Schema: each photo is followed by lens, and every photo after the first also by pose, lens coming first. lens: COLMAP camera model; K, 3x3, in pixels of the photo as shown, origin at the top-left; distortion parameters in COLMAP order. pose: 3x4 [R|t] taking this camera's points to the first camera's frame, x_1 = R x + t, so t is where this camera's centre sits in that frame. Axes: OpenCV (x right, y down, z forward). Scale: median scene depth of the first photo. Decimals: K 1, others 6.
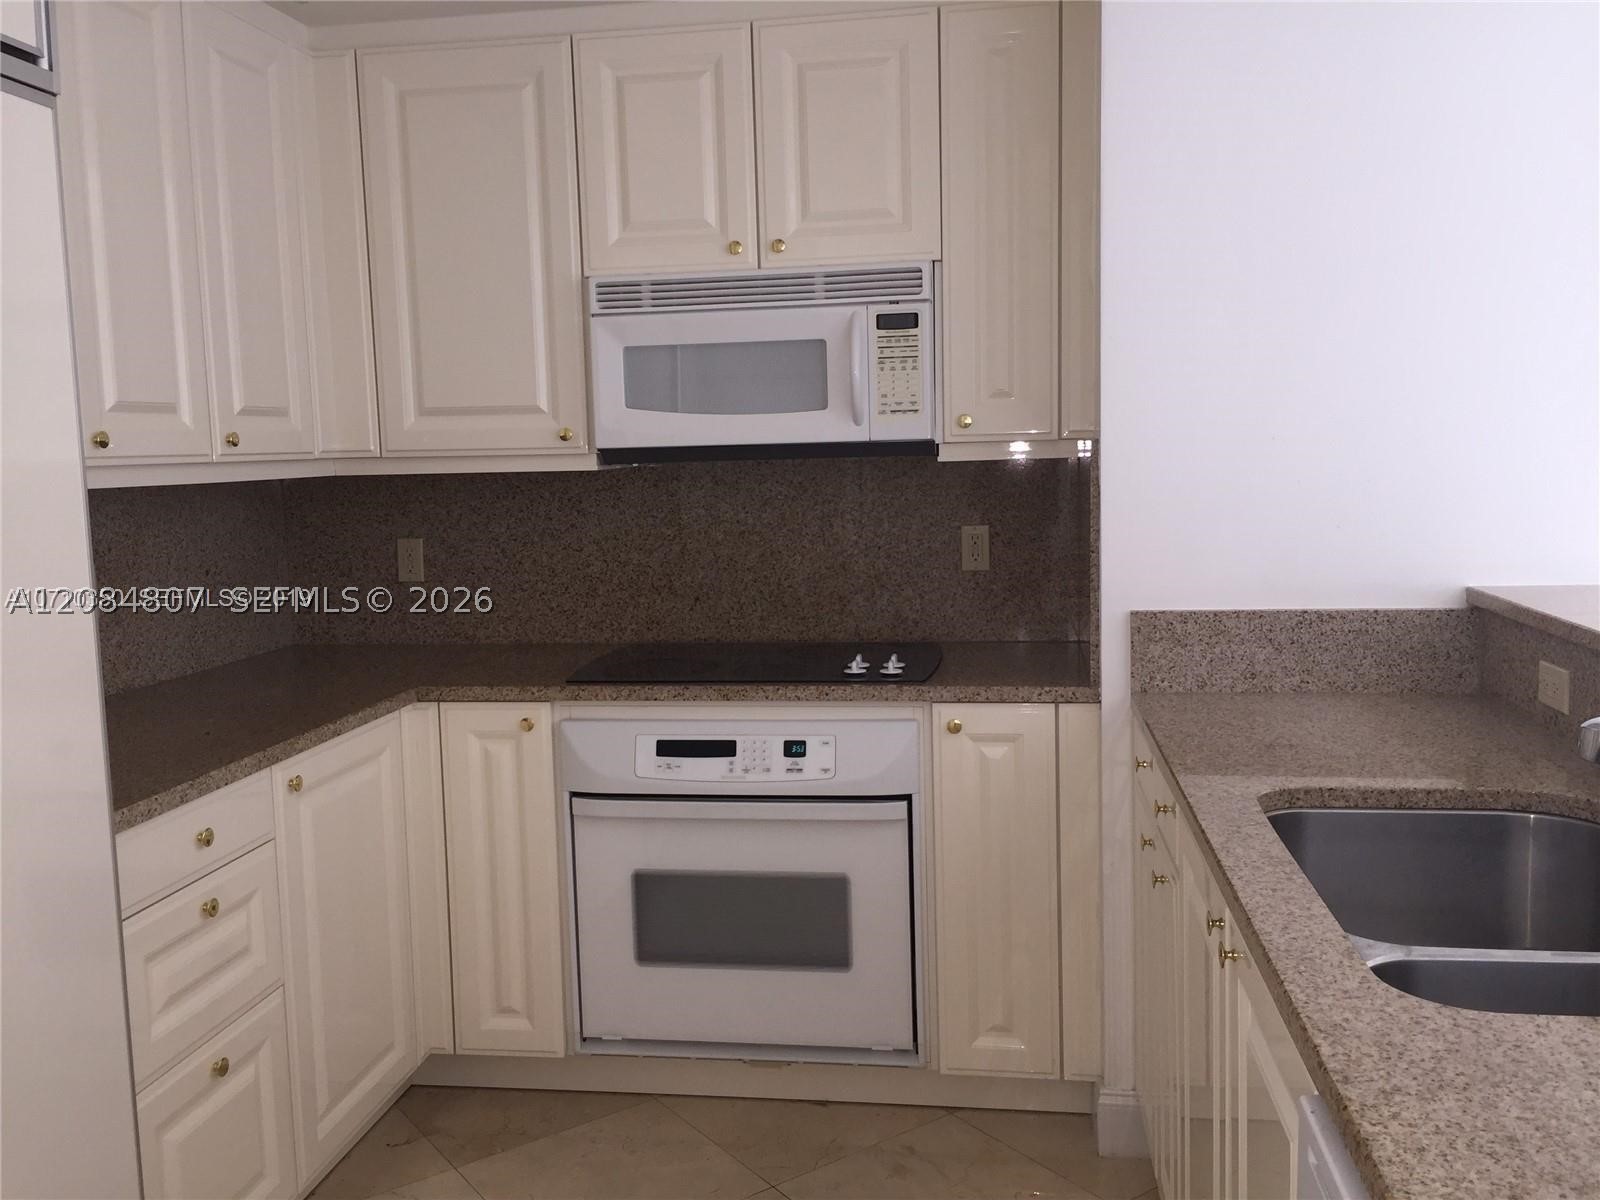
lens RADIAL K [[1383.8, 0, 806.8], [0, 1383.8, 567.7], [0, 0, 1]] dist [0.035381, 0.003153]
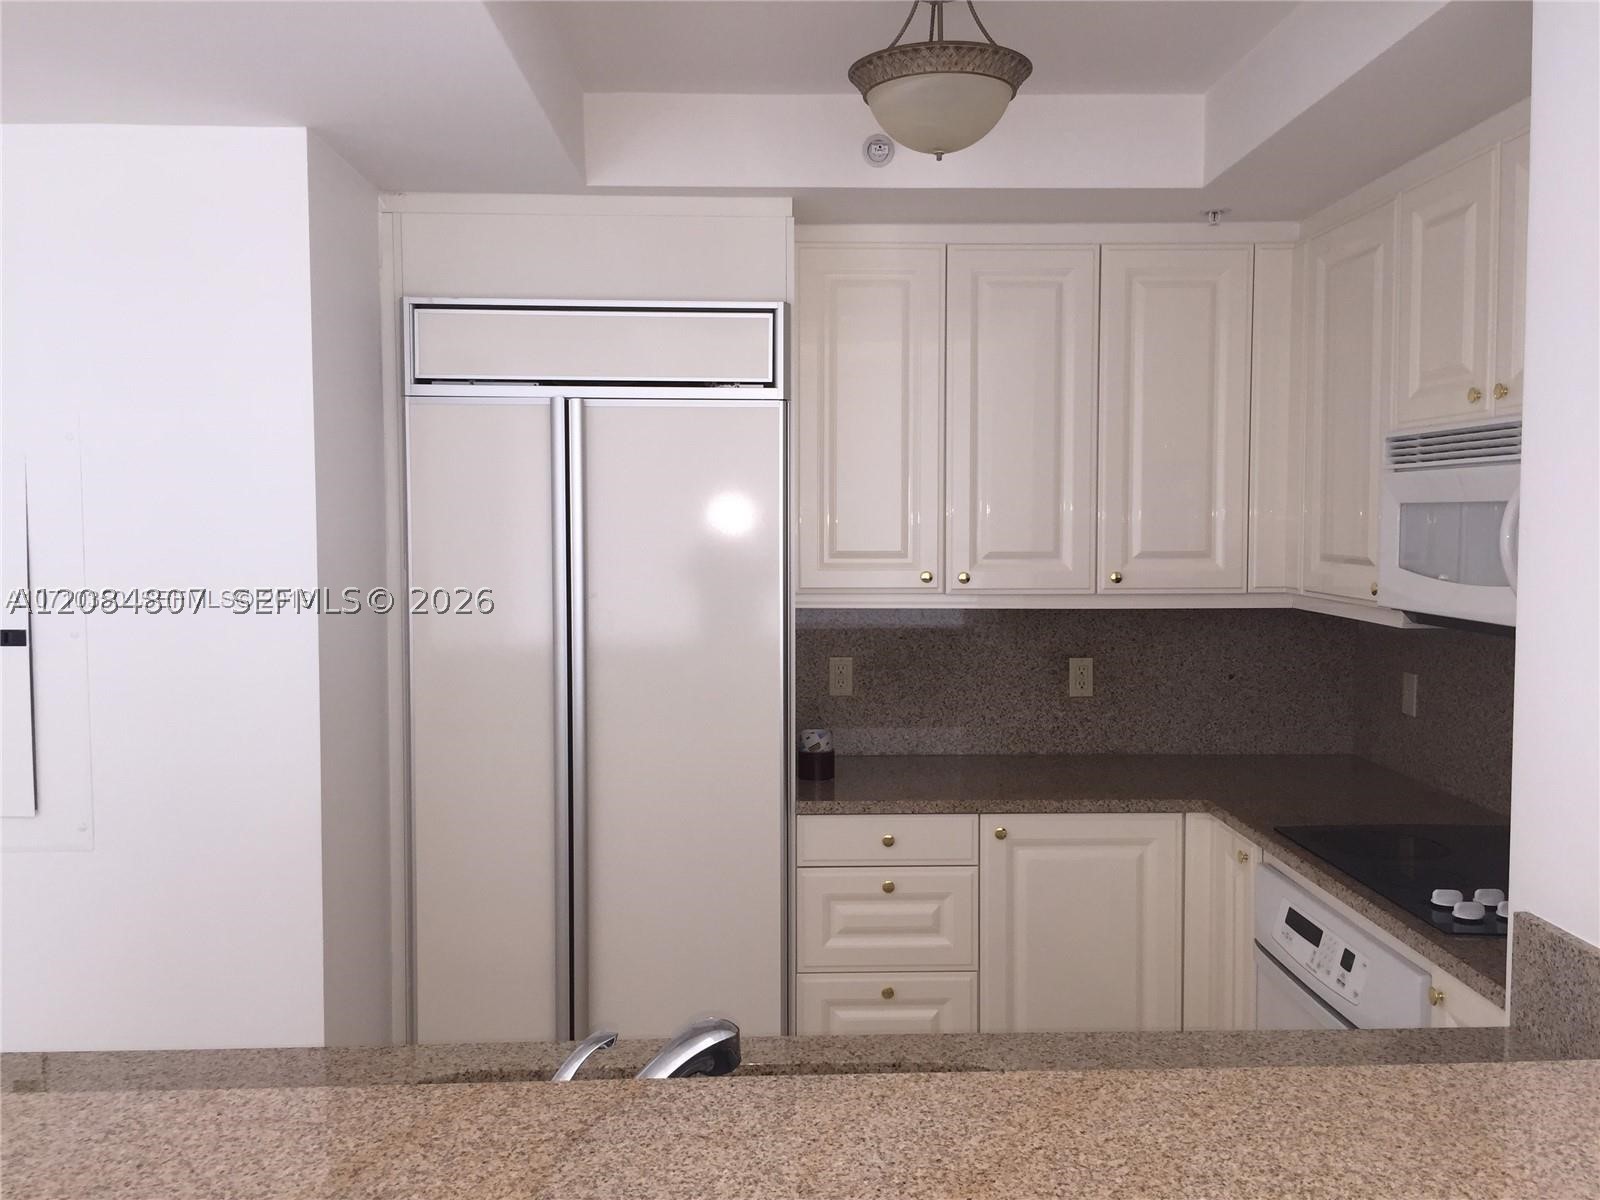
lens RADIAL K [[1383.8, 0, 806.8], [0, 1383.8, 567.7], [0, 0, 1]] dist [0.035381, 0.003153]
pose [[0.179959, 0.065706, -0.981477, 0.813316], [-0.093825, 0.994364, 0.049366, -0.137114], [0.979189, 0.083203, 0.185109, 0.469405]]
